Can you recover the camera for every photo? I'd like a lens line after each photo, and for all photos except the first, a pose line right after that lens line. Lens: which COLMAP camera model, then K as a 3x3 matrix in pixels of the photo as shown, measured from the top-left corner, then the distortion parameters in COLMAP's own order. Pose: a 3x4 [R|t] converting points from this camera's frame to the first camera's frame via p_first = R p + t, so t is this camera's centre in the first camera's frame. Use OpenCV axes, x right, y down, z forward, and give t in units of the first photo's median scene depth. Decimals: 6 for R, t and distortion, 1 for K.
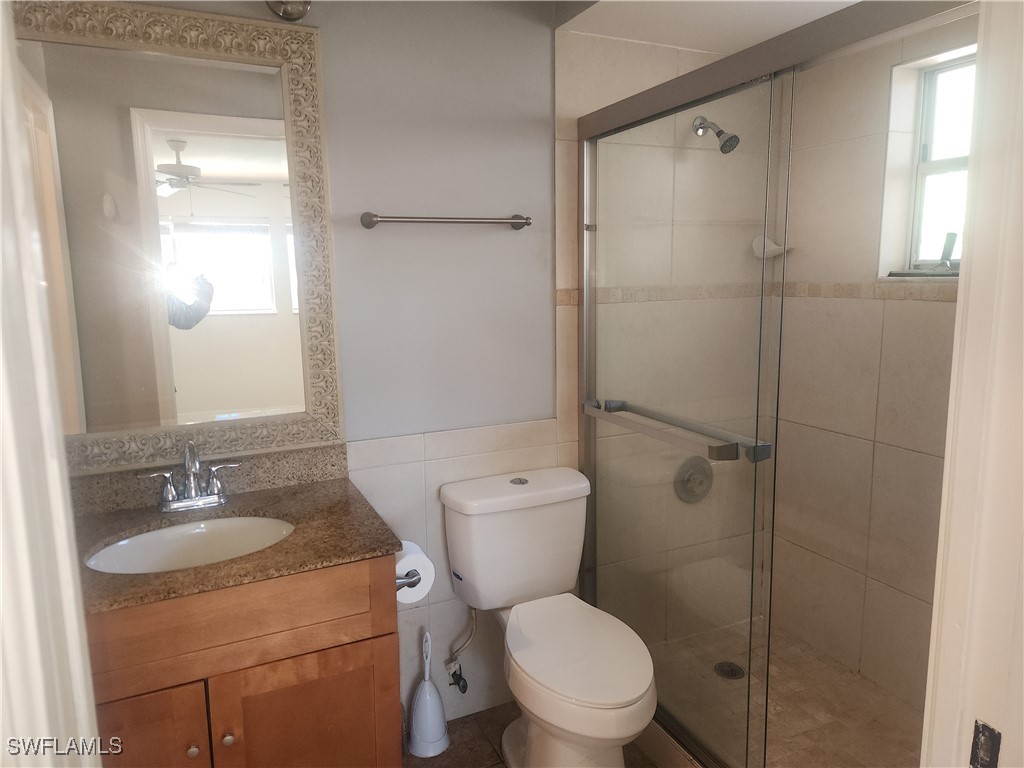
lens RADIAL K [[691.0, 0, 513.6], [0, 691.0, 387.5], [0, 0, 1]] dist [0.029061, -0.019685]
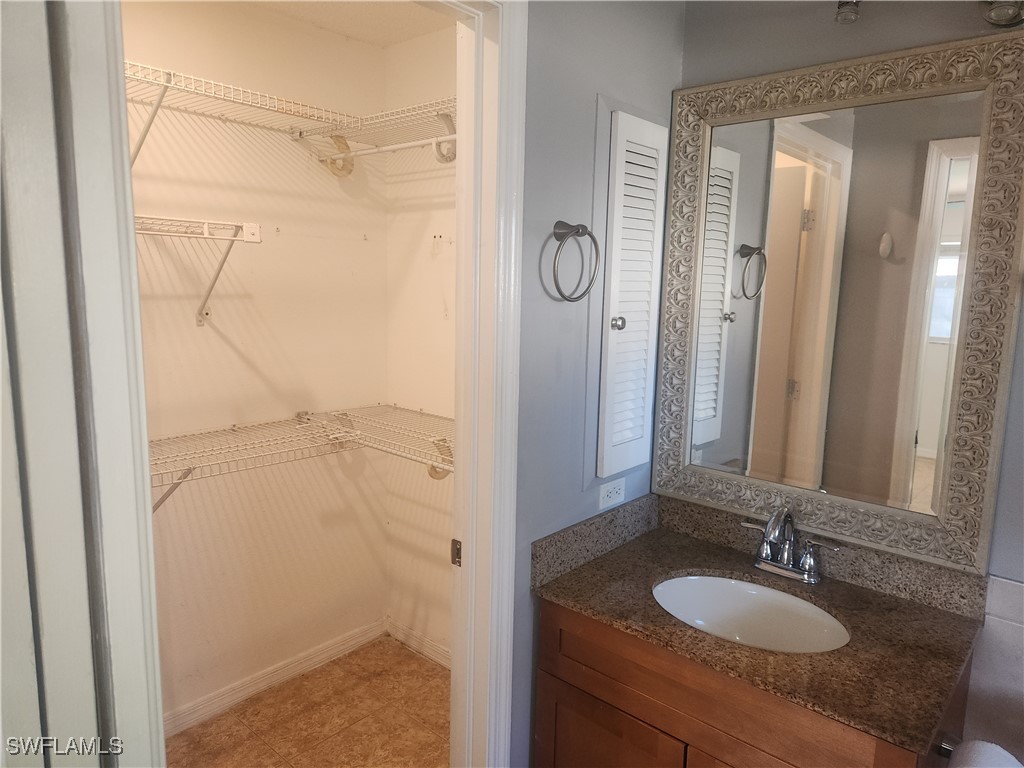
lens RADIAL K [[665.9, 0, 512.0], [0, 665.9, 384.0], [0, 0, 1]] dist [0.017033, -0.018070]
pose [[0.401354, 0.154817, -0.902744, 0.183775], [-0.196137, 0.977275, 0.080398, -0.085875], [0.894676, 0.144793, 0.422599, 0.238846]]
